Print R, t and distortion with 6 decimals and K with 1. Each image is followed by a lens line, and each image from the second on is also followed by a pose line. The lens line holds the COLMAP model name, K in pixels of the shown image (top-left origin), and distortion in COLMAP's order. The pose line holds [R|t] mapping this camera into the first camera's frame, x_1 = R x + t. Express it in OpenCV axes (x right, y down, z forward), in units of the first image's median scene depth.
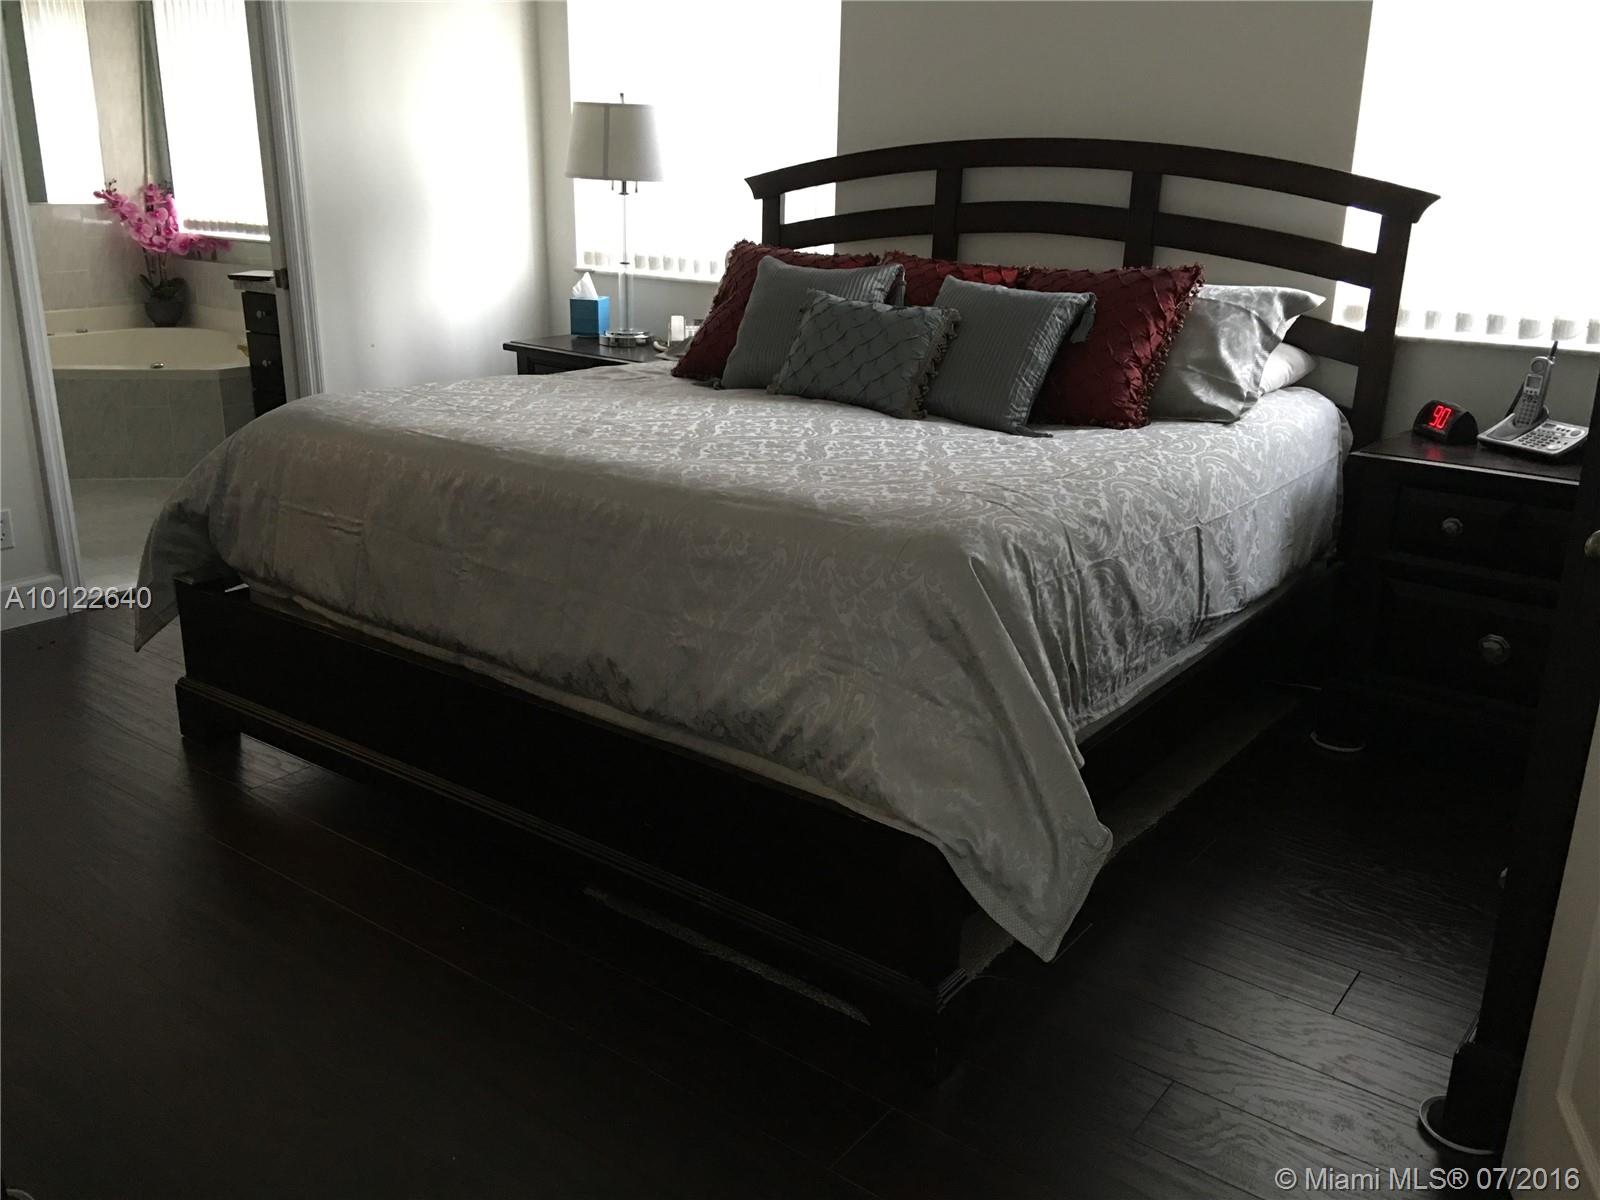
lens RADIAL K [[1377.4, 0, 797.4], [0, 1377.4, 600.1], [0, 0, 1]] dist [0.018393, 0.004546]
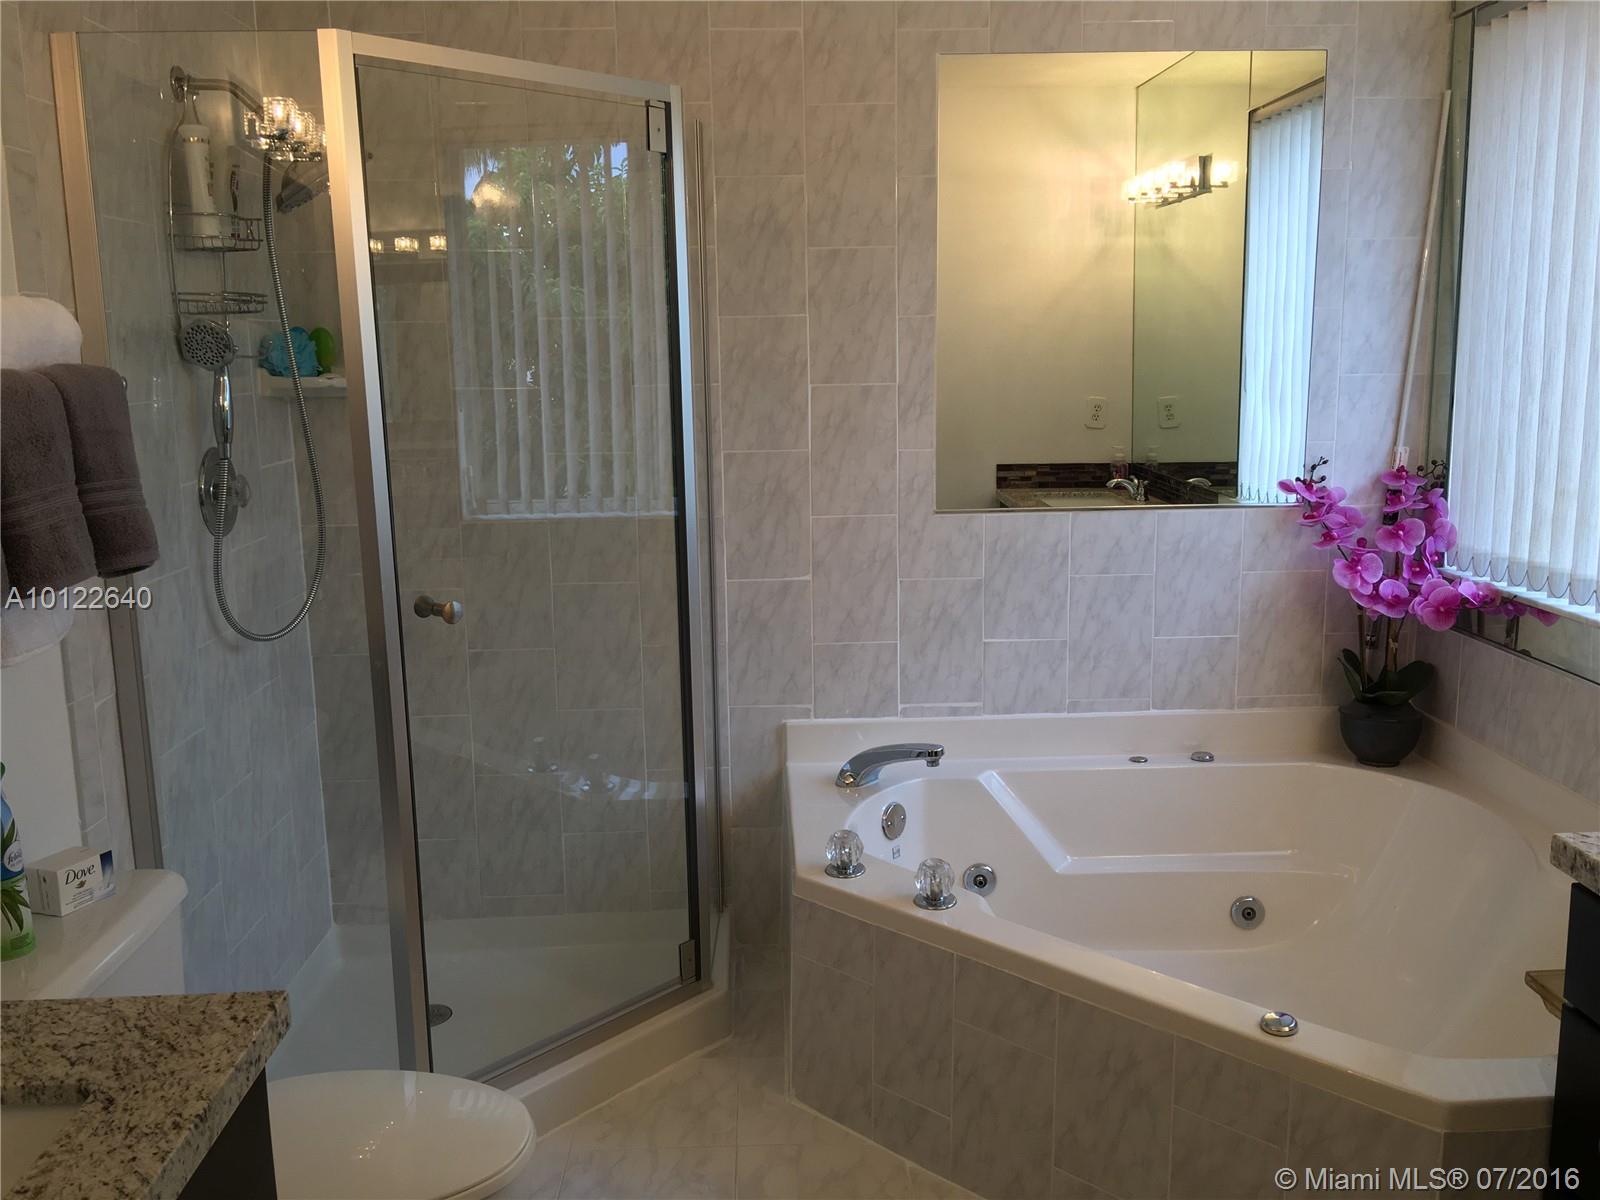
lens RADIAL K [[1377.4, 0, 799.5], [0, 1377.4, 593.9], [0, 0, 1]] dist [0.018393, 0.004546]
pose [[0.642772, 0.115264, -0.757336, -0.246255], [-0.208712, 0.977566, -0.028358, -0.206078], [0.737077, 0.176293, 0.652409, 0.568234]]
